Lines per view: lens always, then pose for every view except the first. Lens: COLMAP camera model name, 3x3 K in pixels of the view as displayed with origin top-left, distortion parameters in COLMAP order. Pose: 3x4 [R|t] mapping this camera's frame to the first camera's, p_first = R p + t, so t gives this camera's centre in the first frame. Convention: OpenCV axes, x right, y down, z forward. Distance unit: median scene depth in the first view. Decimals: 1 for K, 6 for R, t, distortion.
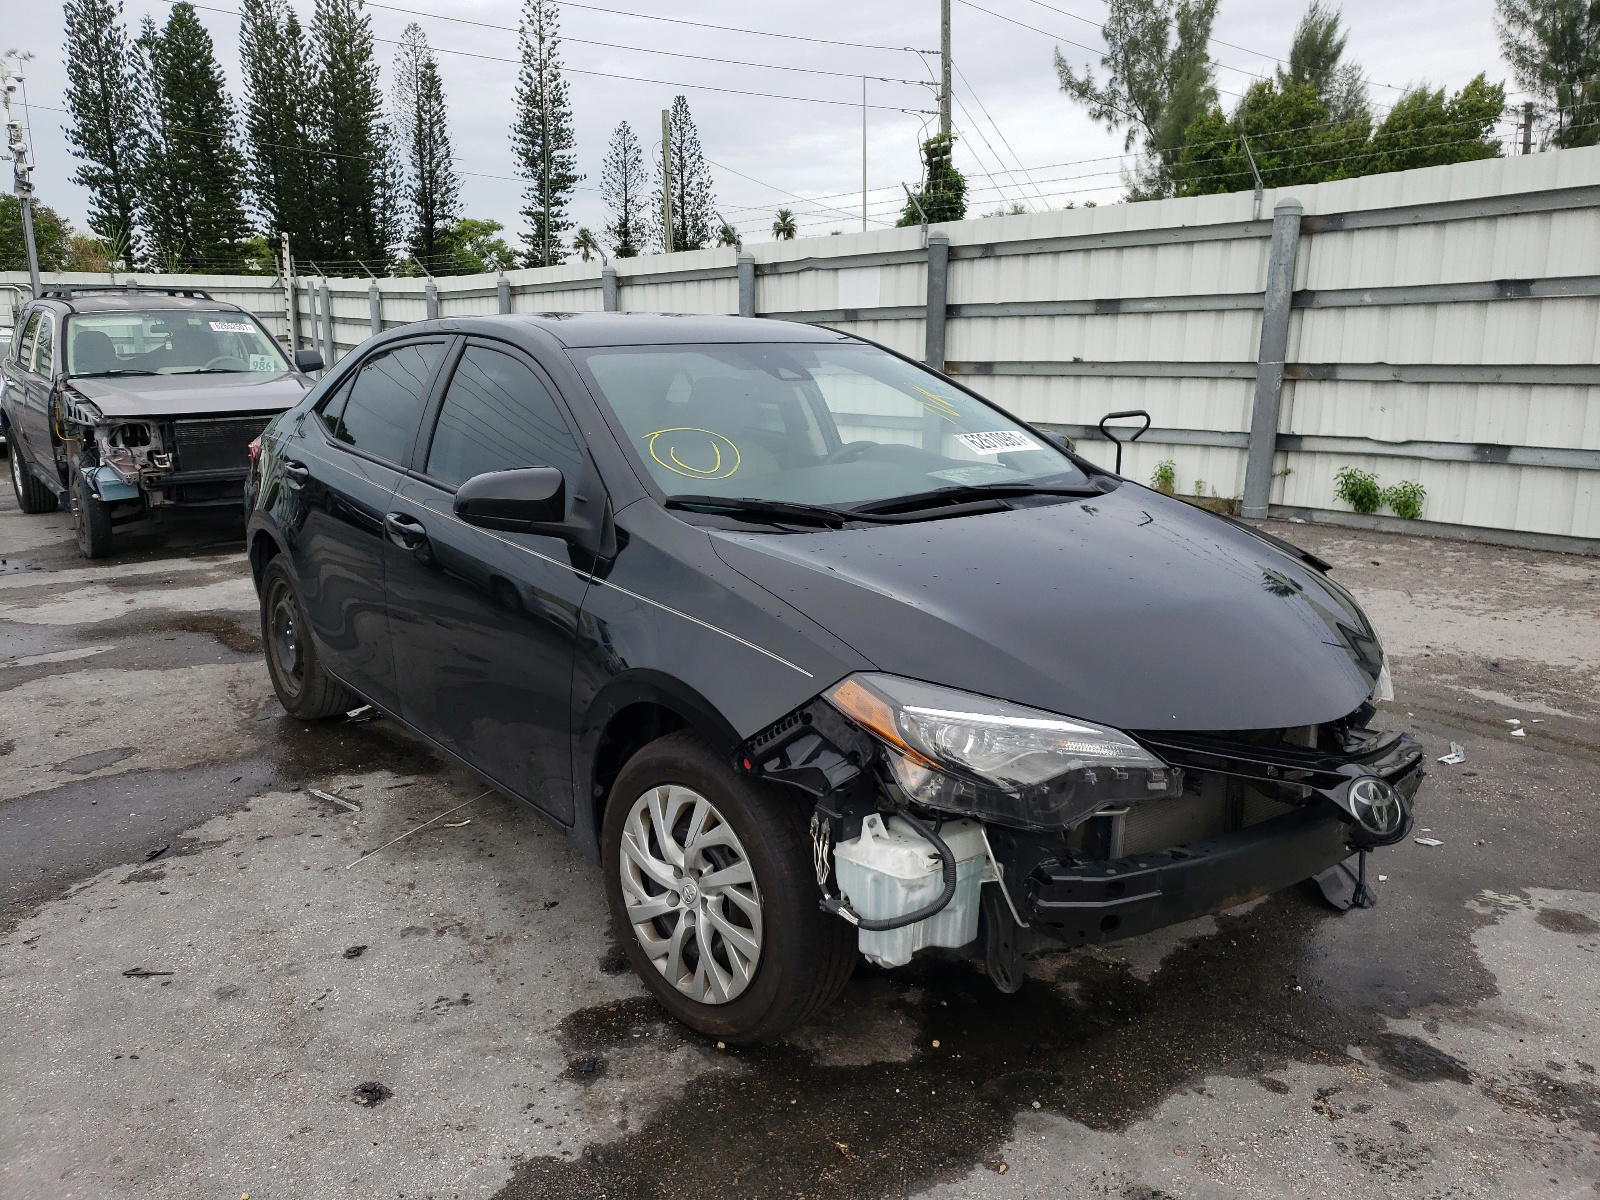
lens RADIAL K [[1329.7, 0, 800.0], [0, 1329.7, 600.0], [0, 0, 1]] dist [0.073742, -0.006857]
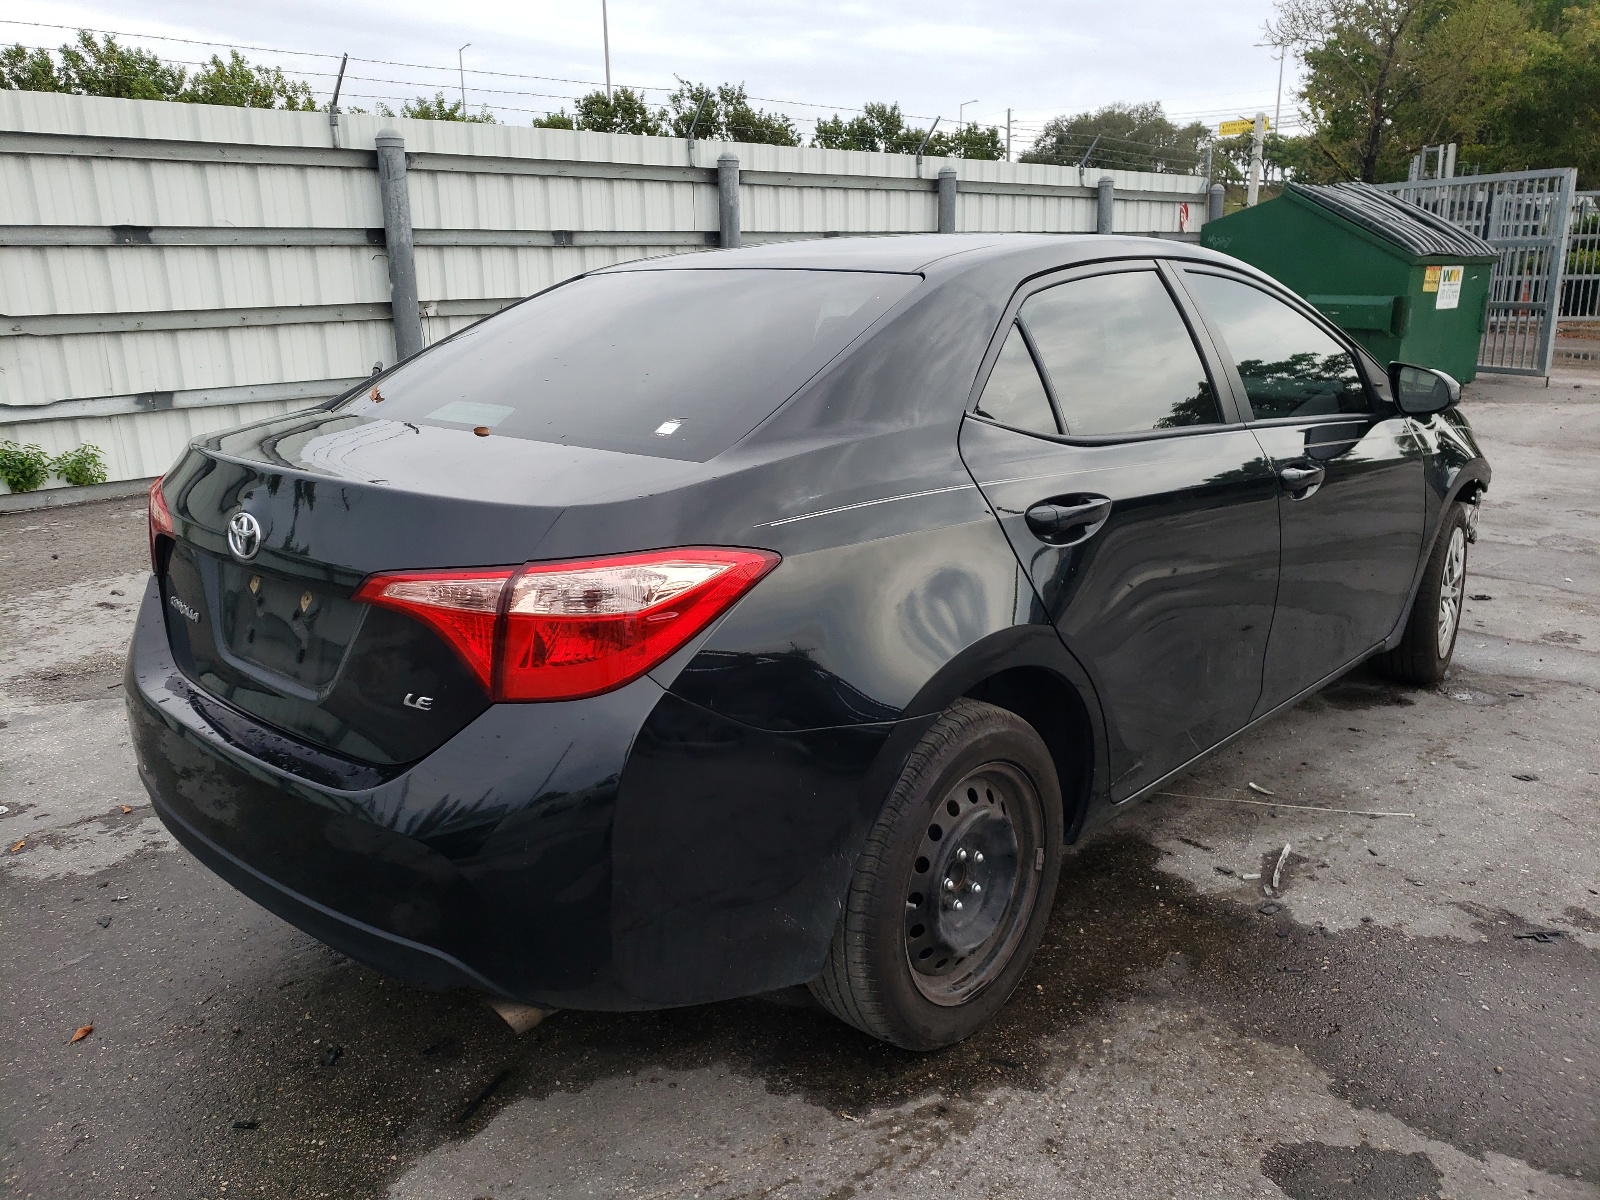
lens RADIAL K [[1265.0, 0, 795.3], [0, 1265.0, 582.6], [0, 0, 1]] dist [0.038220, -0.002898]
pose [[-0.198955, -0.231376, 0.952304, -0.886681], [0.214540, 0.937876, 0.272692, -0.241747], [-0.956237, 0.258561, -0.136956, 1.246313]]
